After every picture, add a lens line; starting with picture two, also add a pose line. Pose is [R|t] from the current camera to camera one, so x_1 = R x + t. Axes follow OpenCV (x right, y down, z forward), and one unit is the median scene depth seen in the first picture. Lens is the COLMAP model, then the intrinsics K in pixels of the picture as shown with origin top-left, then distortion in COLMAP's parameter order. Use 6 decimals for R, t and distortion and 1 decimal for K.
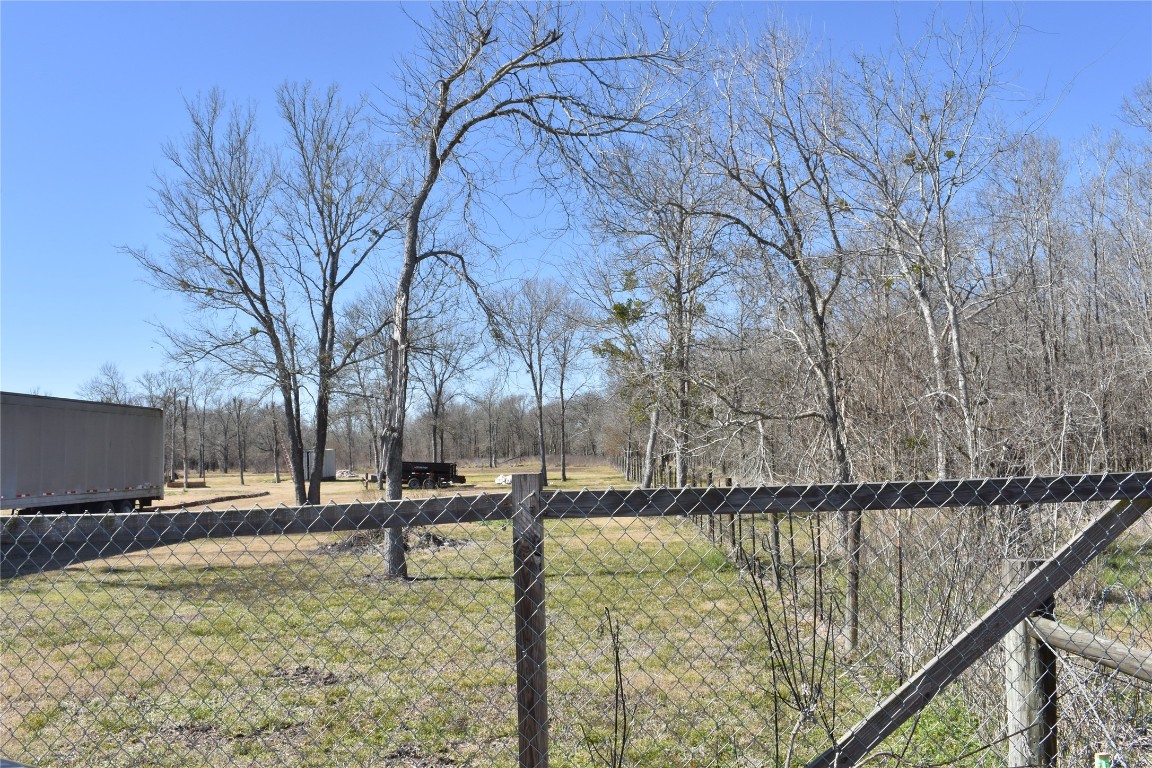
lens RADIAL K [[1068.7, 0, 578.2], [0, 1068.7, 387.6], [0, 0, 1]] dist [-0.075025, 0.000000]
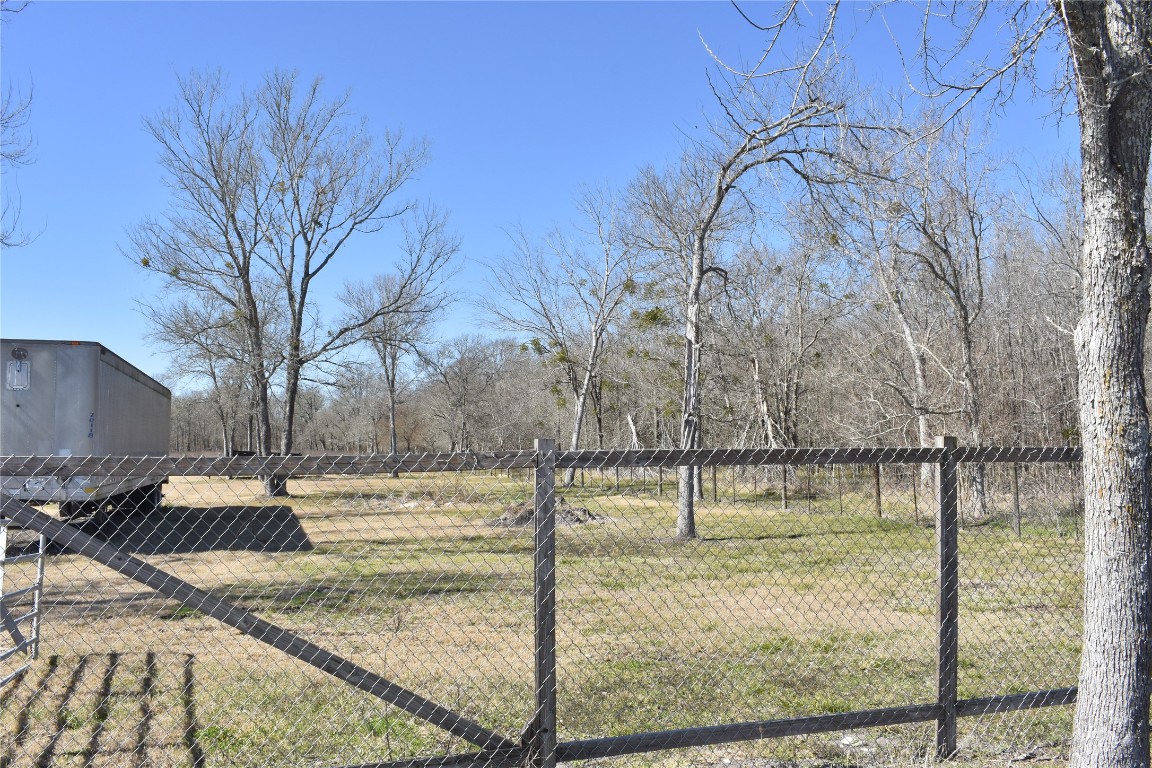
lens RADIAL K [[1068.7, 0, 570.4], [0, 1068.7, 383.3], [0, 0, 1]] dist [-0.075025, 0.000000]
pose [[0.954503, 0.032925, 0.296378, -0.646117], [-0.032533, 0.999451, -0.006255, 0.015697], [-0.296422, -0.003671, 0.955050, -0.103084]]
